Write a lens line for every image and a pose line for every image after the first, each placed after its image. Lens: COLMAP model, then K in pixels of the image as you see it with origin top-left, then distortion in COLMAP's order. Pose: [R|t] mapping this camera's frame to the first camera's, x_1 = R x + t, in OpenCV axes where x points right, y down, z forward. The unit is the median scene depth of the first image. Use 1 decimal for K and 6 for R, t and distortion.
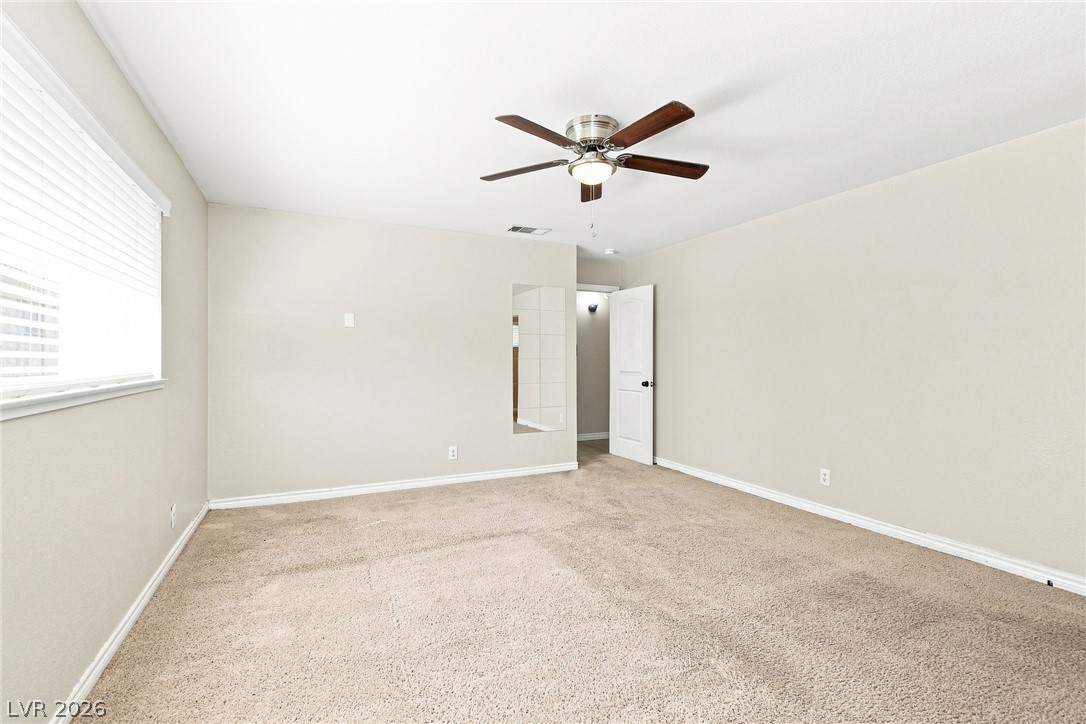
lens RADIAL K [[511.9, 0, 539.7], [0, 511.9, 360.7], [0, 0, 1]] dist [-0.000021, -0.000155]
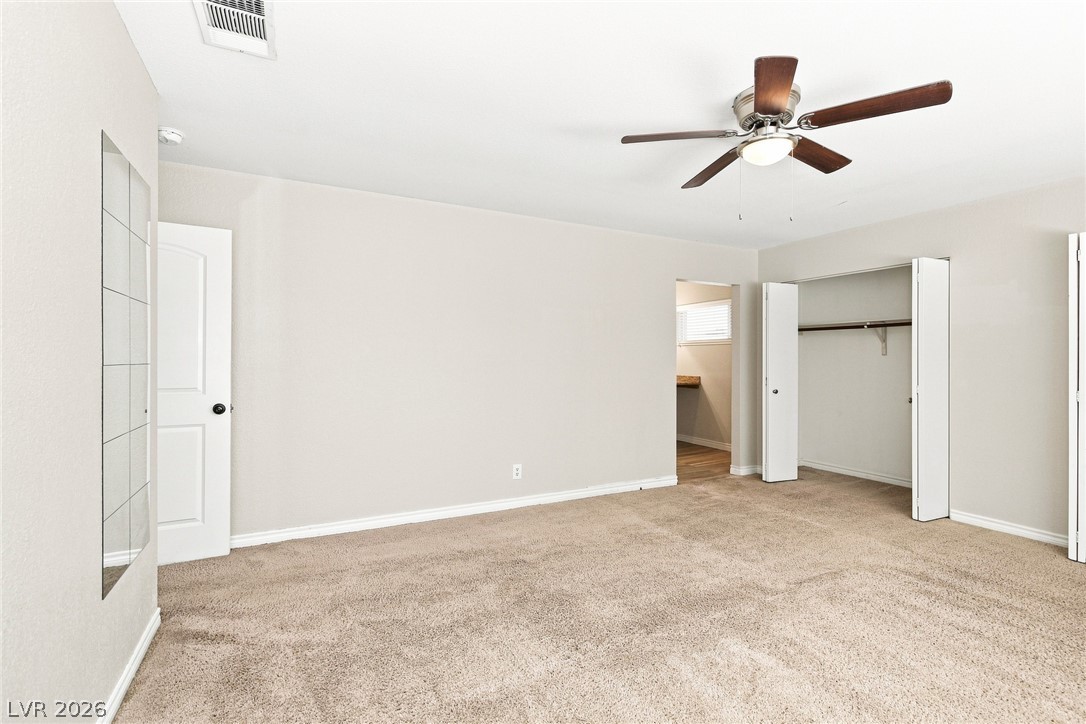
lens RADIAL K [[511.9, 0, 539.7], [0, 511.9, 360.7], [0, 0, 1]] dist [-0.000021, -0.000155]
pose [[-0.065831, -0.001790, 0.997829, -0.528153], [0.002170, 0.999996, 0.001937, -0.009318], [-0.997828, 0.002293, -0.065827, 1.028090]]
